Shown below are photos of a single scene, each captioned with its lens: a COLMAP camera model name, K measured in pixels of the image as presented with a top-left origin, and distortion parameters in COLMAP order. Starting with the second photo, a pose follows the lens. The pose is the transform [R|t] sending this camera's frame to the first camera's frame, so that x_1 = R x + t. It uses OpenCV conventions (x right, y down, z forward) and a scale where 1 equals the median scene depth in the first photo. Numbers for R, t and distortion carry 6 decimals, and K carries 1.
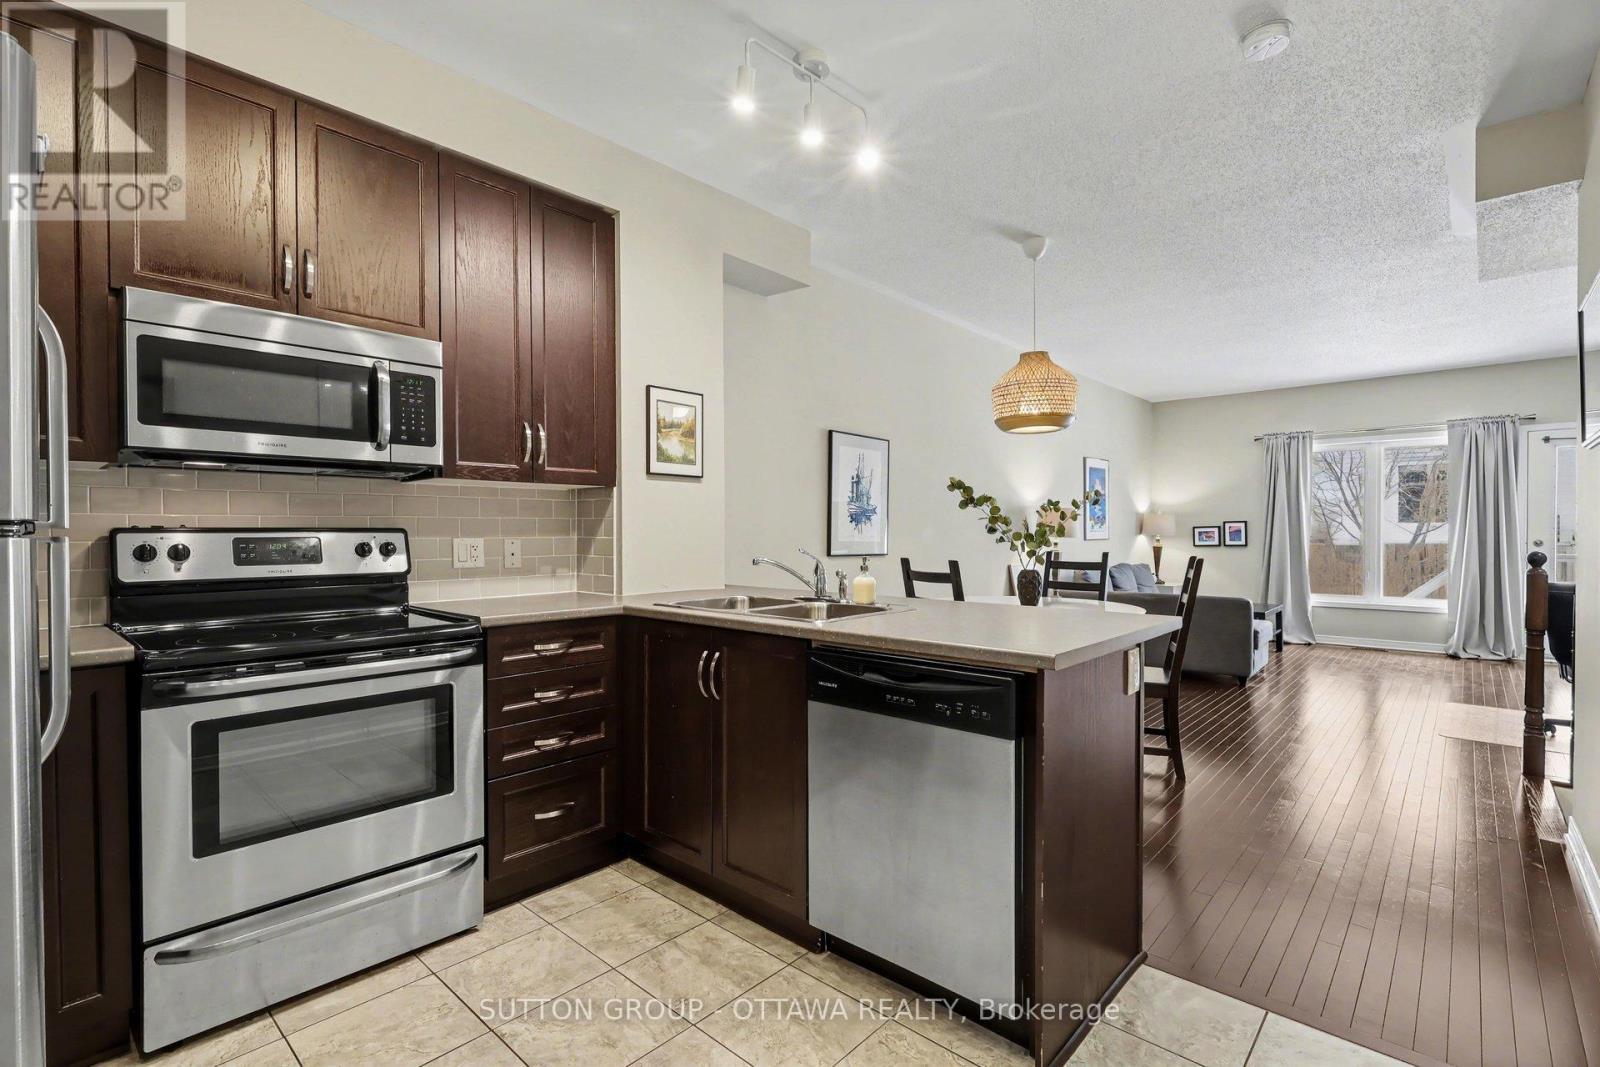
lens RADIAL K [[762.0, 0, 768.1], [0, 762.0, 525.9], [0, 0, 1]] dist [0.005438, 0.001197]
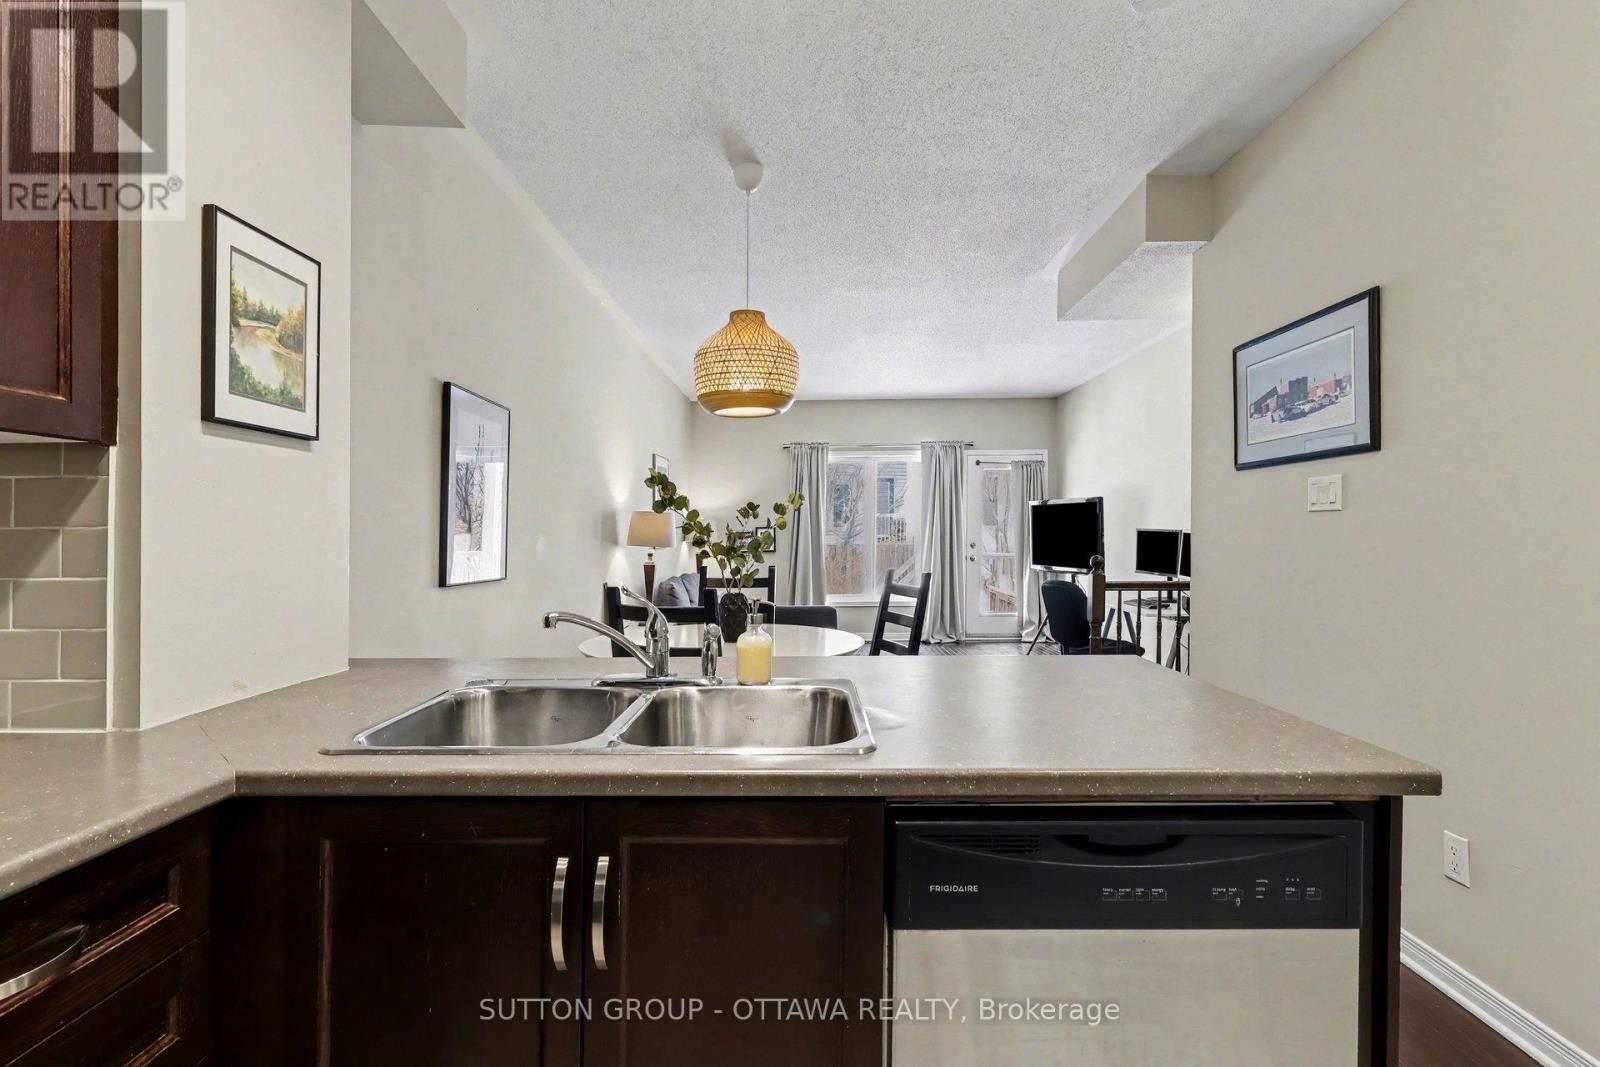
lens RADIAL K [[817.6, 0, 798.1], [0, 817.6, 522.2], [0, 0, 1]] dist [0.000458, 0.001692]
pose [[0.734150, 0.005423, 0.678966, -0.172479], [0.000106, 0.999967, -0.008101, -0.007360], [-0.678987, 0.006019, 0.734125, 0.354765]]
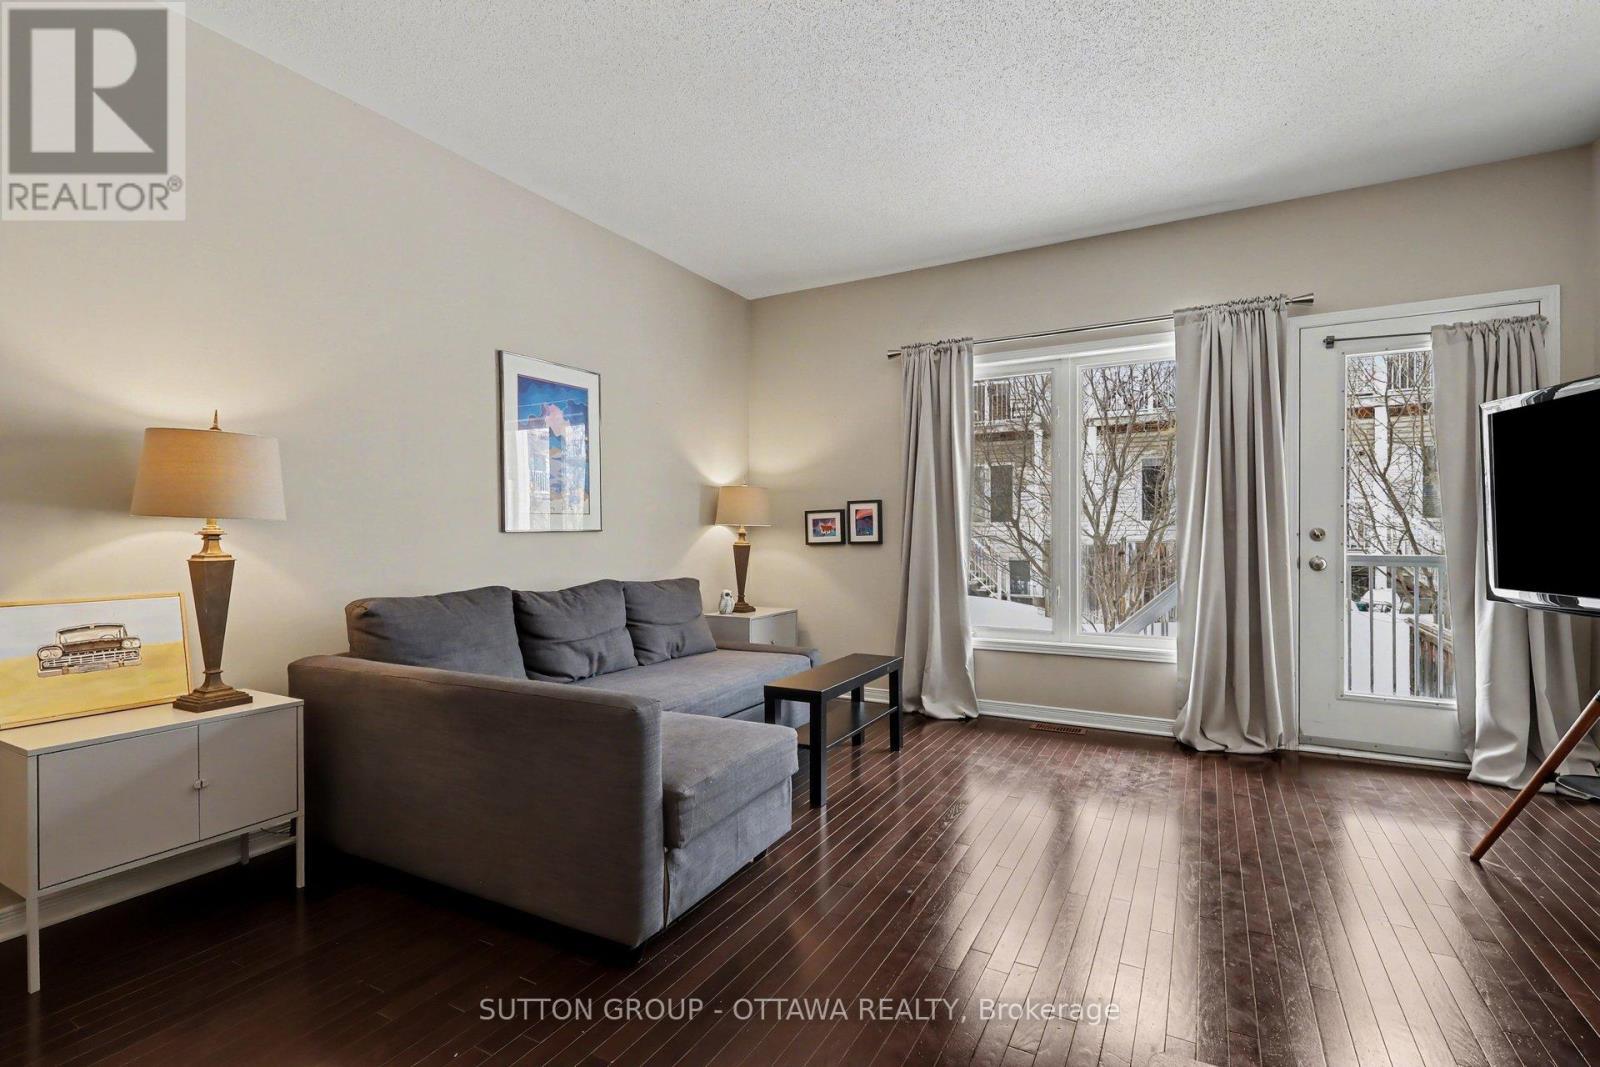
lens RADIAL K [[713.7, 0, 788.3], [0, 713.7, 522.6], [0, 0, 1]] dist [-0.000631, 0.001189]
pose [[0.976441, 0.003125, 0.215760, 0.865721], [-0.000749, 0.999938, -0.011097, 0.032207], [-0.215782, 0.010674, 0.976383, 0.959752]]
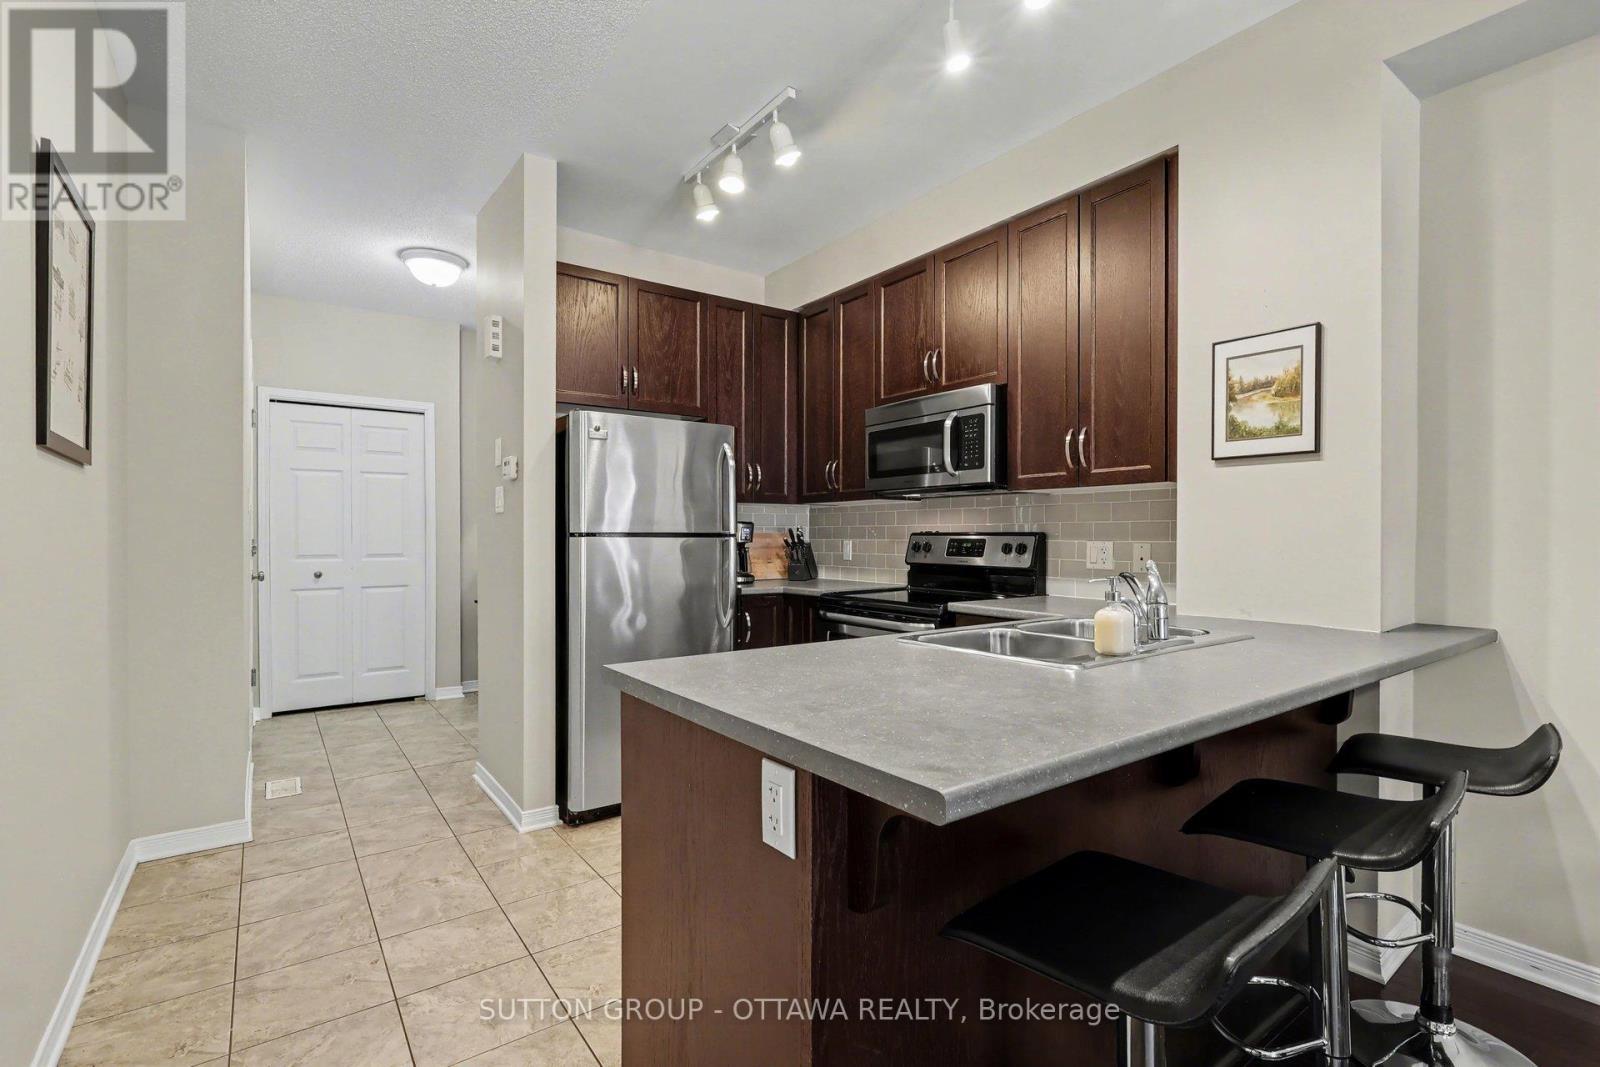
lens RADIAL K [[762.0, 0, 808.9], [0, 762.0, 529.0], [0, 0, 1]] dist [0.005438, 0.001197]
pose [[-0.193079, -0.005142, -0.981170, 0.516846], [0.008108, 0.999944, -0.006836, 0.002189], [0.981150, -0.009275, -0.193027, 0.577340]]
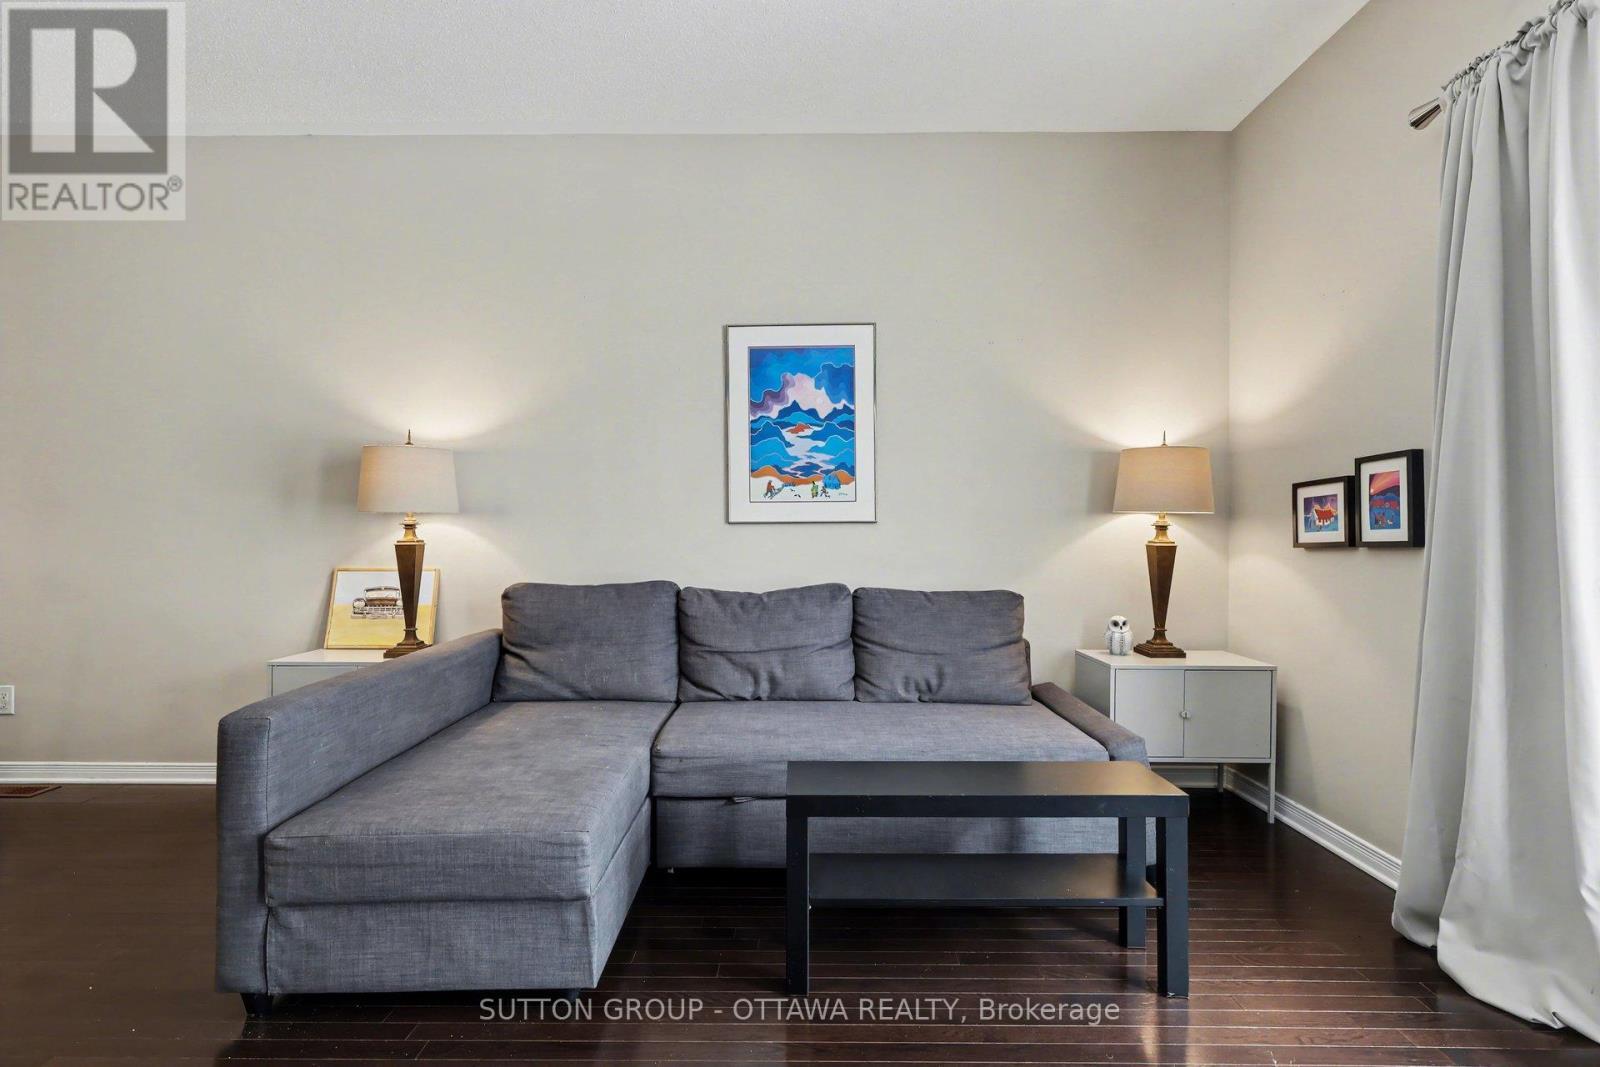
lens RADIAL K [[762.0, 0, 809.7], [0, 762.0, 526.8], [0, 0, 1]] dist [0.005438, 0.001197]
pose [[0.678779, -0.003634, -0.734334, 1.321258], [0.000507, 0.999990, -0.004480, 0.040317], [0.734342, 0.002669, 0.678774, 1.313925]]
